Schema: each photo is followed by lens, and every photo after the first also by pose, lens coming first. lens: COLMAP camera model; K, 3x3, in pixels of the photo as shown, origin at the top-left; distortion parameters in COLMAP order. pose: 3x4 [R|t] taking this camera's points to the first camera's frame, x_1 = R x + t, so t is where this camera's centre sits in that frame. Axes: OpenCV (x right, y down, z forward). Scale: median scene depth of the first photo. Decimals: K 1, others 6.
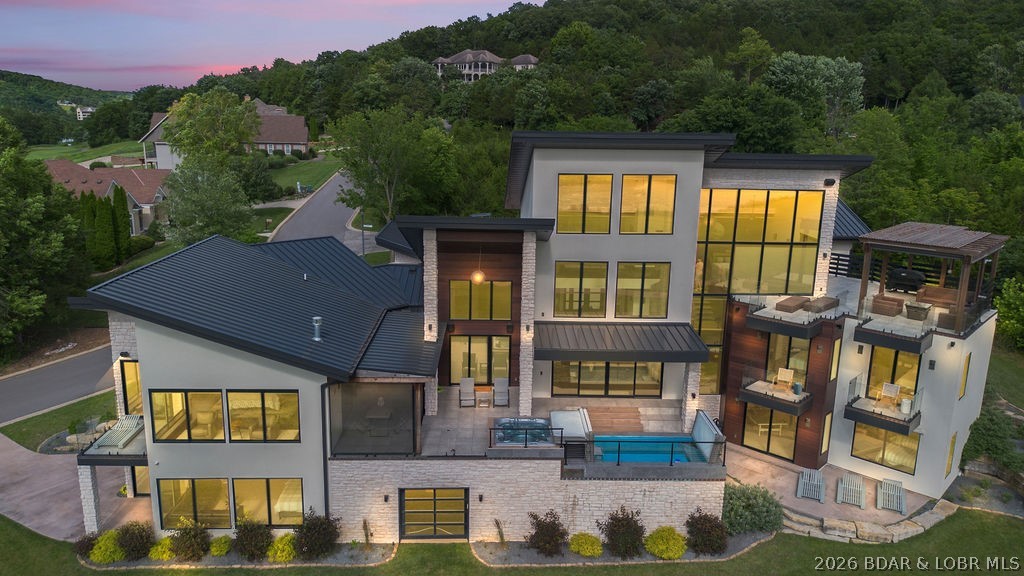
lens RADIAL K [[734.1, 0, 512.0], [0, 734.1, 288.0], [0, 0, 1]] dist [0.066469, -0.062334]
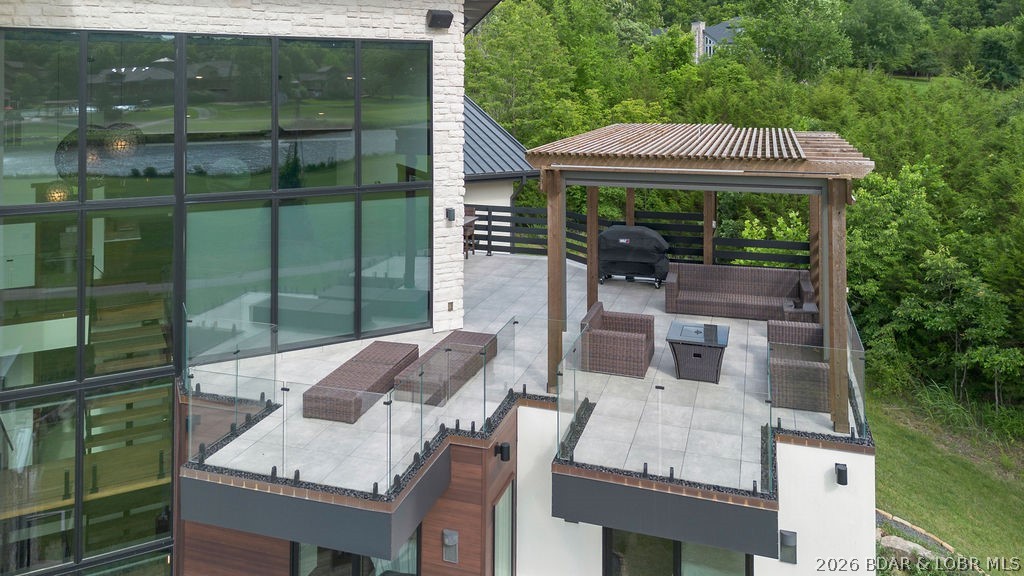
lens RADIAL K [[734.1, 0, 512.0], [0, 734.1, 288.0], [0, 0, 1]] dist [0.066469, -0.062334]
pose [[0.906886, -0.131847, 0.400217, 0.327529], [0.111679, 0.991028, 0.073420, -0.034022], [-0.406307, -0.021888, 0.913474, 0.713826]]
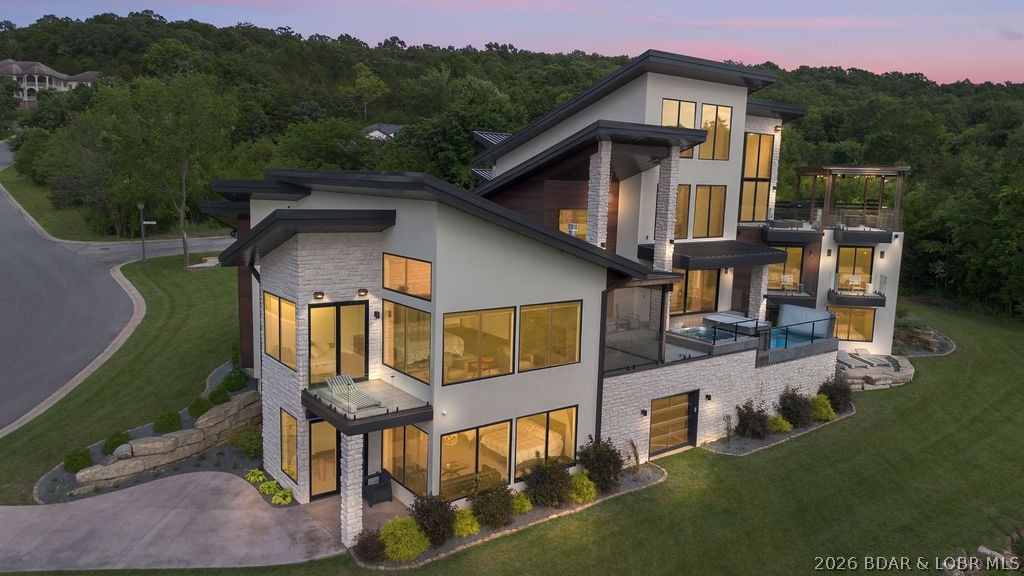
lens RADIAL K [[734.1, 0, 512.0], [0, 734.1, 288.0], [0, 0, 1]] dist [0.066469, -0.062334]
pose [[0.809644, -0.079281, 0.581541, -0.746369], [0.119923, 0.992277, -0.031685, 0.121216], [-0.574538, 0.095394, 0.812900, 0.284206]]
